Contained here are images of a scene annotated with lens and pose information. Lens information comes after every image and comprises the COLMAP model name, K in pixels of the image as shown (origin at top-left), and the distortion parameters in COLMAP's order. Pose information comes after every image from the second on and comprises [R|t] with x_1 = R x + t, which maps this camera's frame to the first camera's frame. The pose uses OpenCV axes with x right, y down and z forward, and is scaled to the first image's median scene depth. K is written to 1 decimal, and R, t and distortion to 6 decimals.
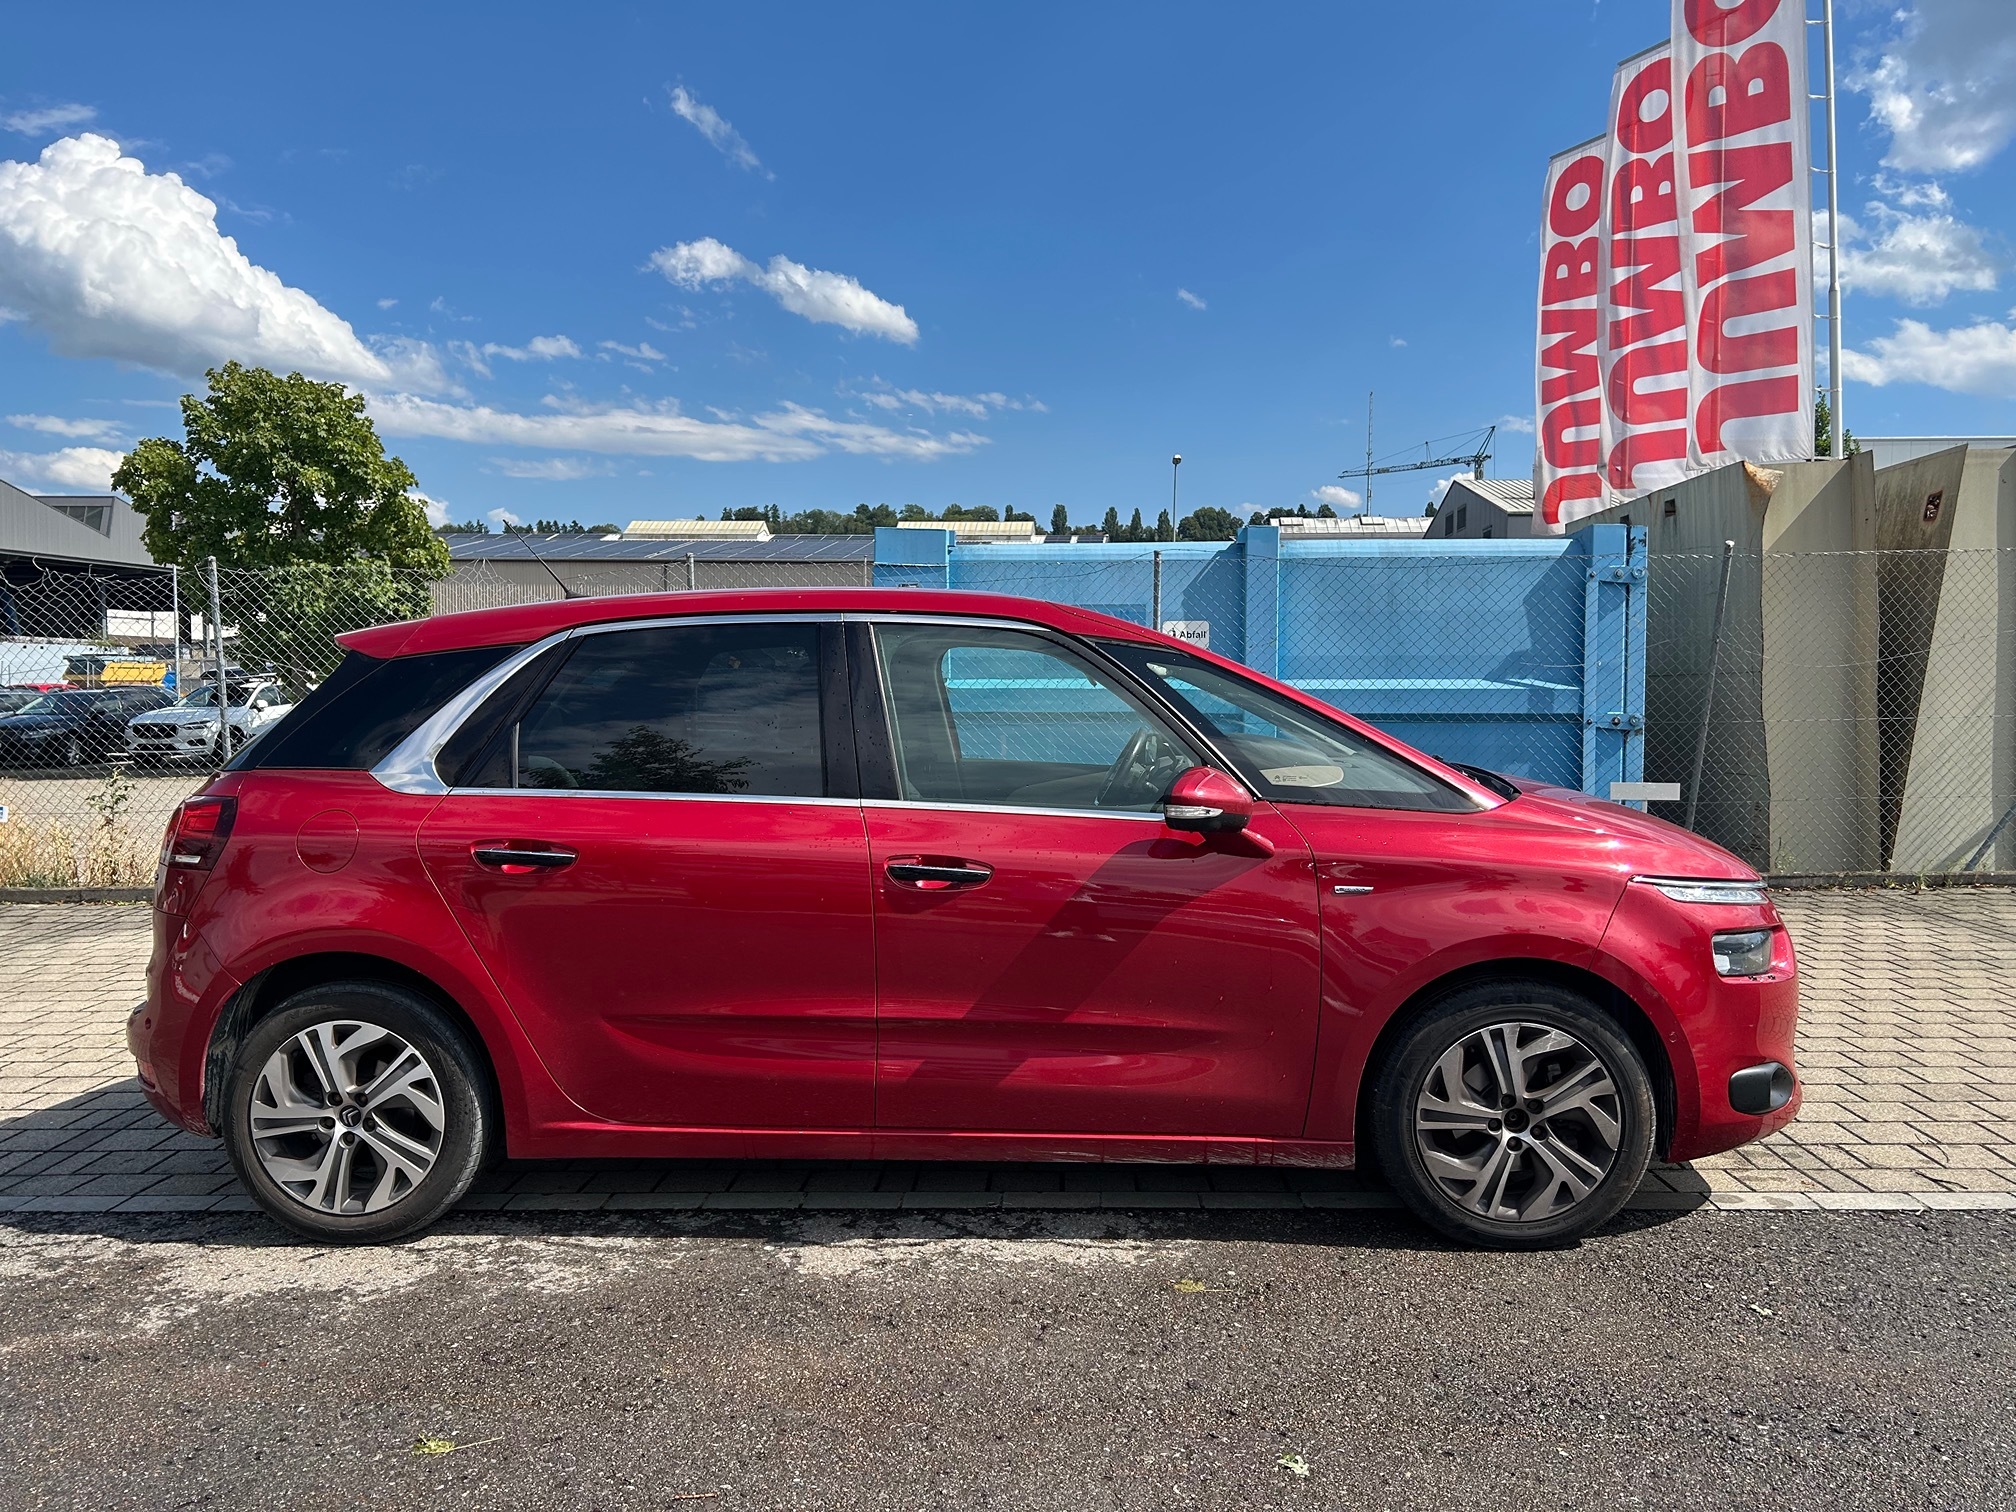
lens RADIAL K [[1528.7, 0, 1002.3], [0, 1528.7, 747.4], [0, 0, 1]] dist [0.080222, -0.093585]
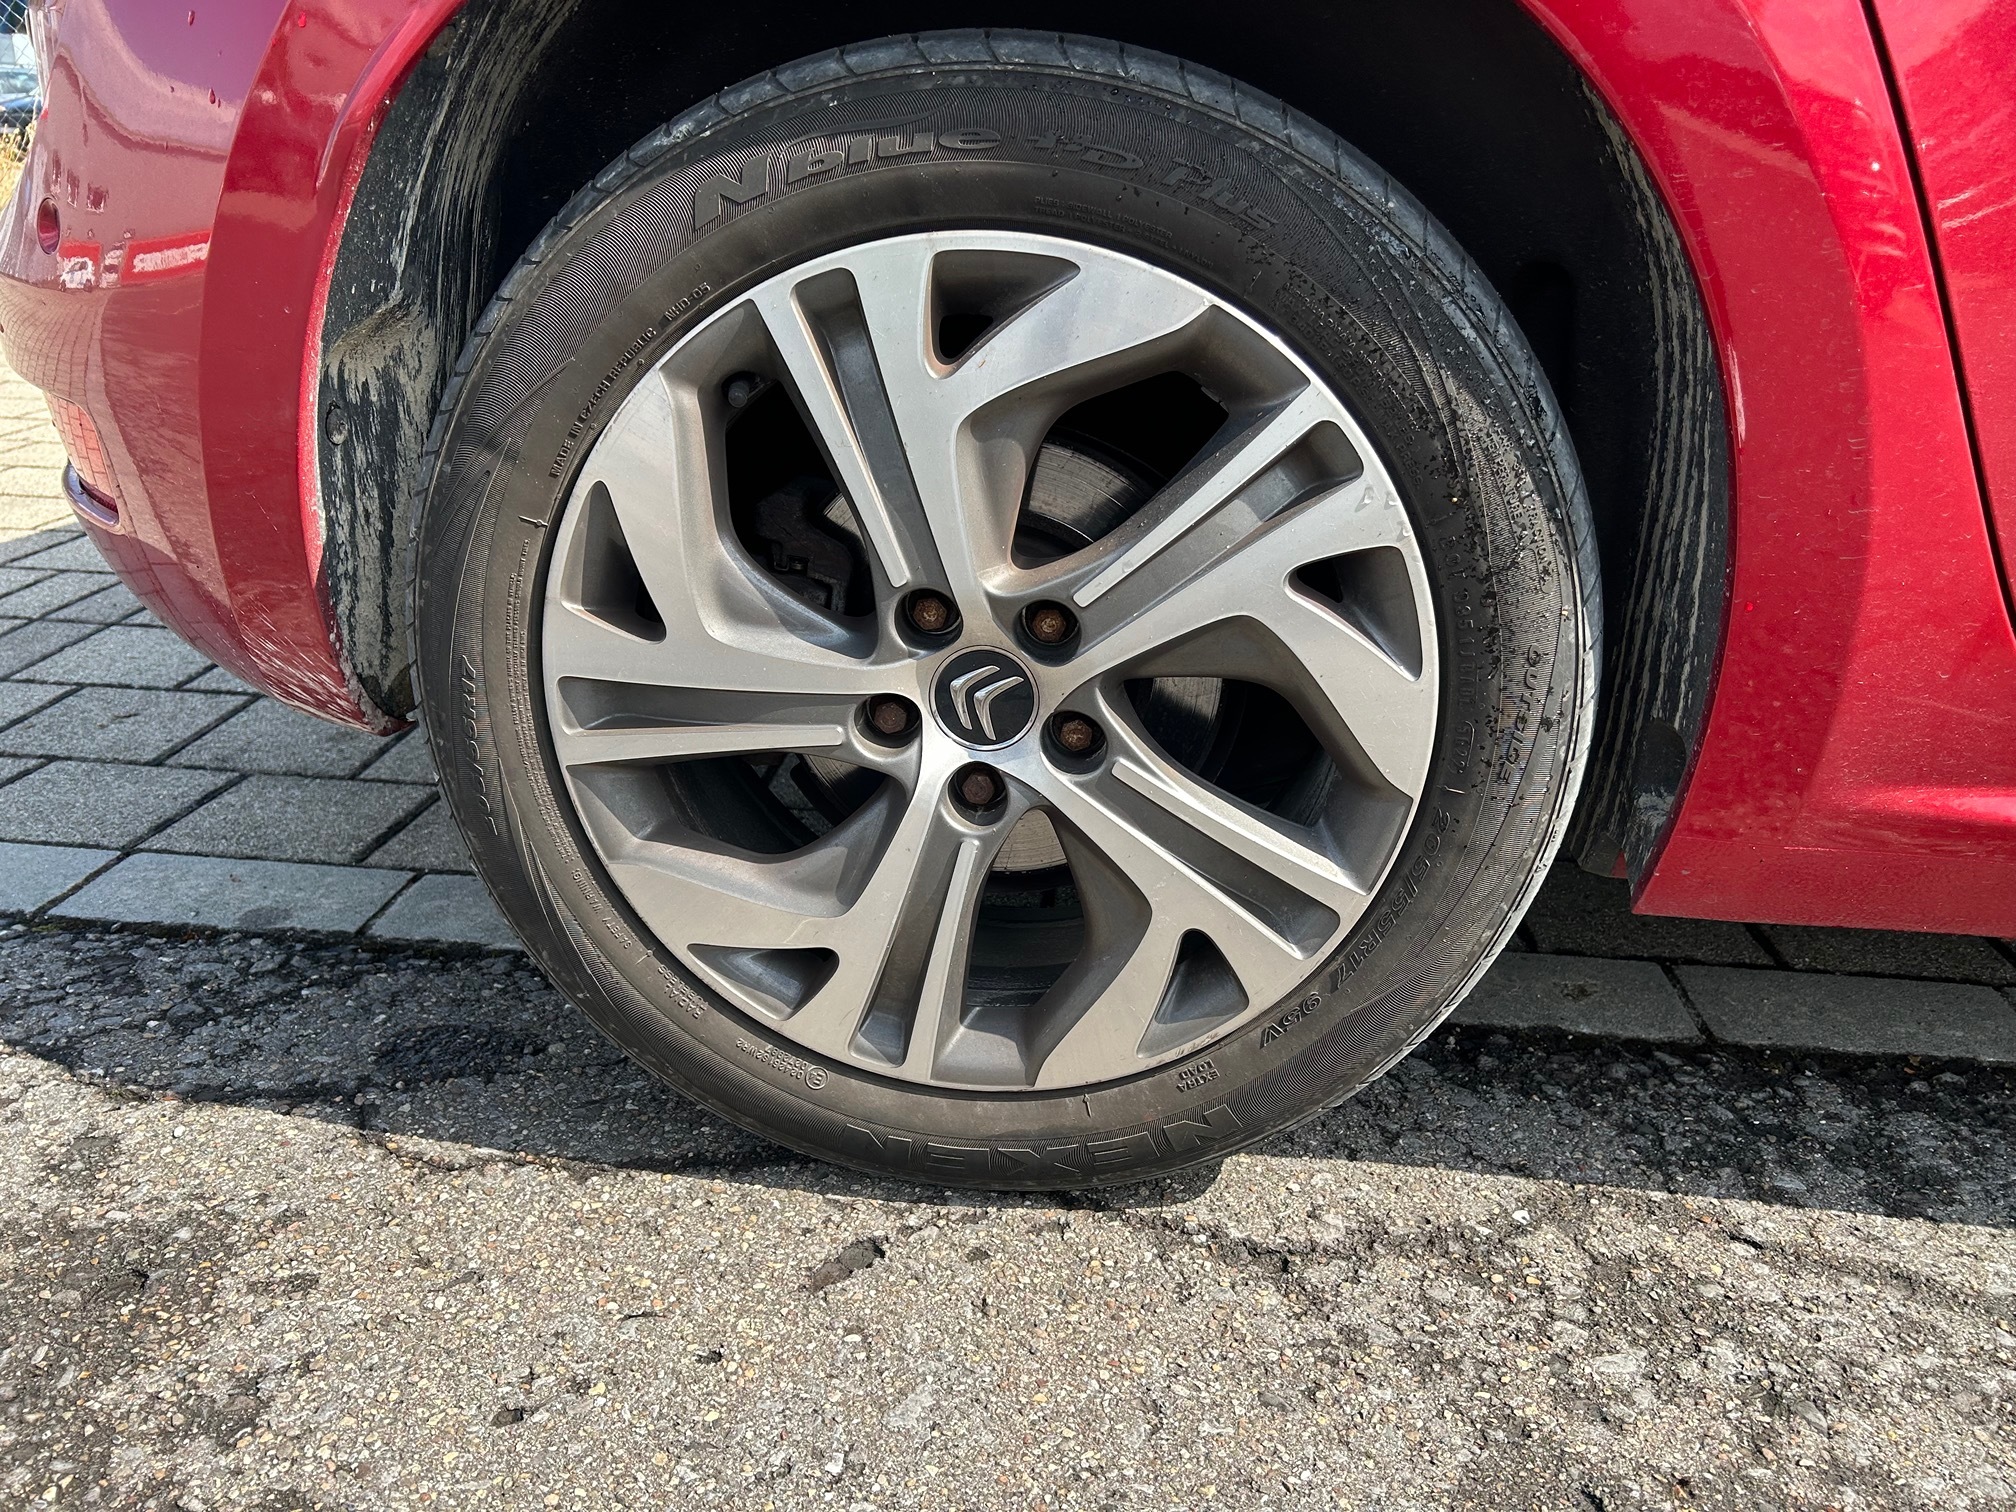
lens RADIAL K [[1553.5, 0, 1012.3], [0, 1553.5, 758.2], [0, 0, 1]] dist [0.019252, -0.001780]
pose [[0.997840, 0.060338, -0.025991, -0.411222], [-0.048782, 0.945462, 0.322059, 0.175124], [0.044006, -0.320095, 0.946363, 0.789229]]
